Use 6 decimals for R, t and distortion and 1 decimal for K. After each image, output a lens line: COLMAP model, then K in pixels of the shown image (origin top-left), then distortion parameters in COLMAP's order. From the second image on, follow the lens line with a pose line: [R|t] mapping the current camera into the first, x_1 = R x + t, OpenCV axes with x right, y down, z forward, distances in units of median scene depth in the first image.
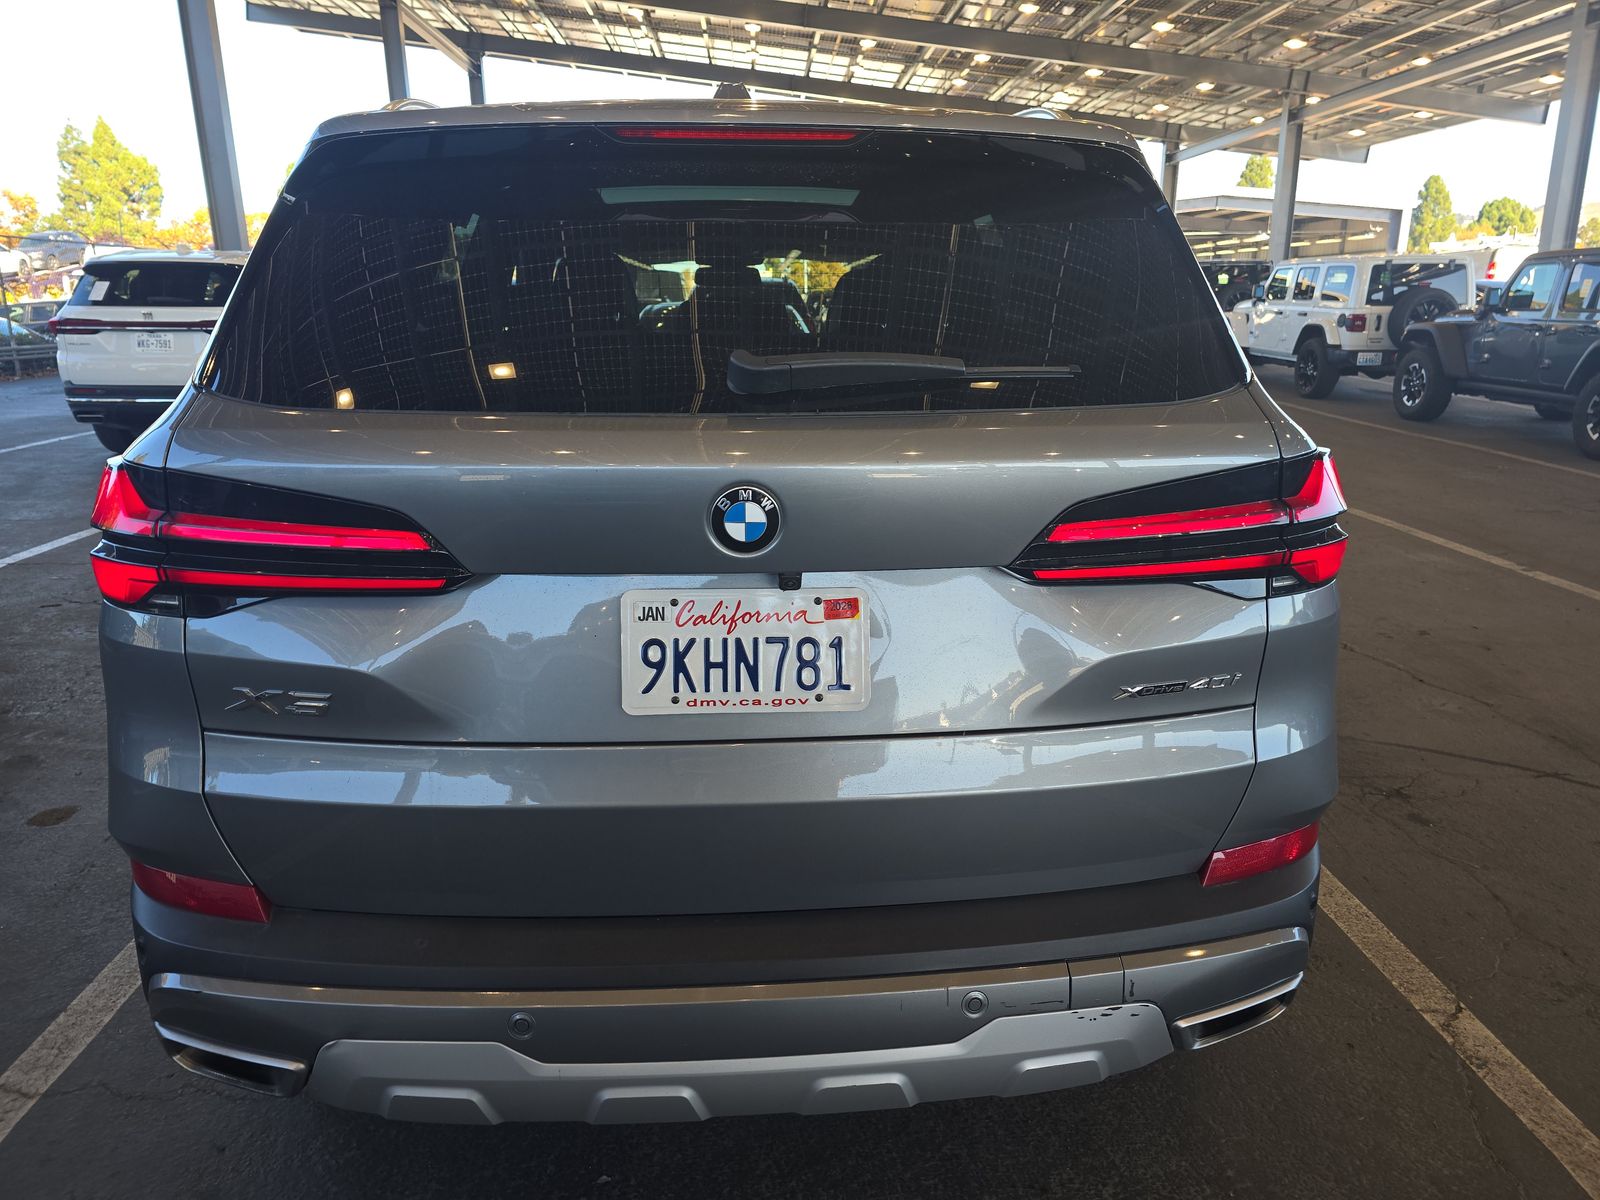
lens RADIAL K [[1087.8, 0, 800.0], [0, 1087.8, 600.0], [0, 0, 1]] dist [0.001613, -0.002993]
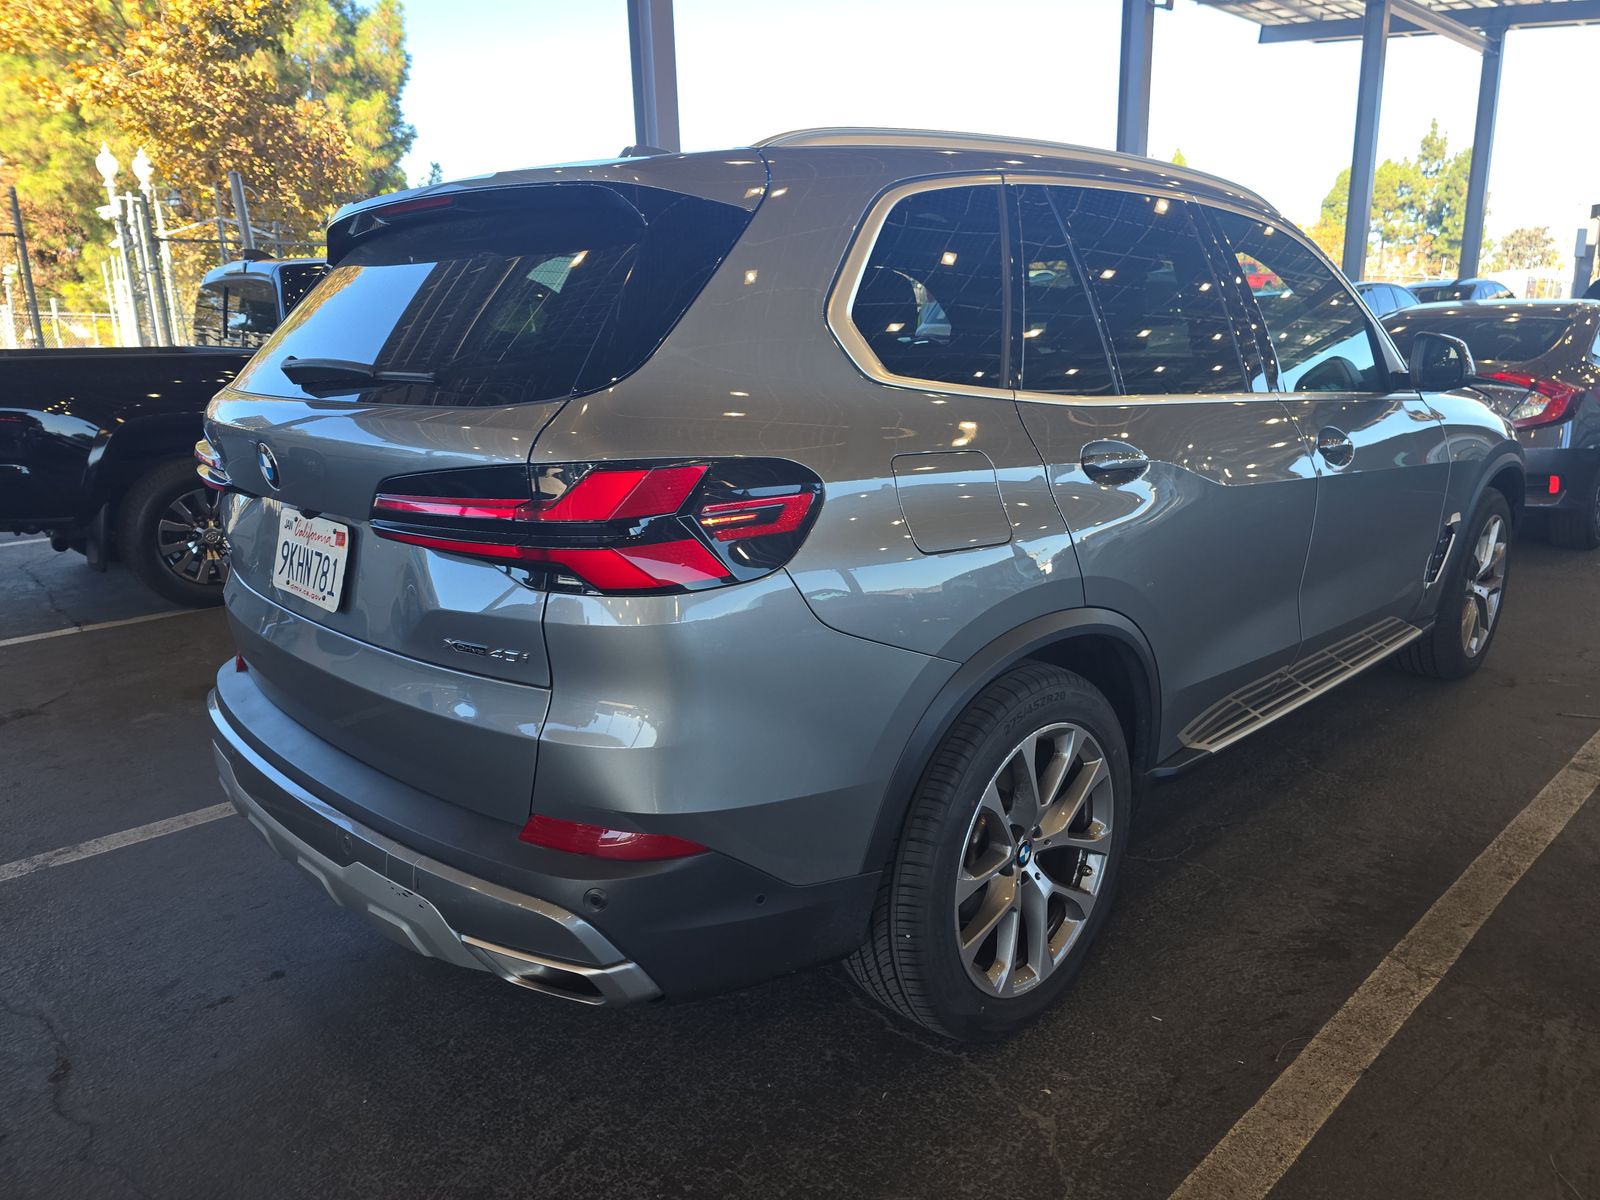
lens RADIAL K [[1087.8, 0, 800.0], [0, 1087.8, 600.0], [0, 0, 1]] dist [0.001613, -0.002993]
pose [[0.648802, 0.177184, -0.740042, 1.479241], [-0.183216, 0.980278, 0.074074, -0.128473], [0.738571, 0.087528, 0.668470, 0.506407]]
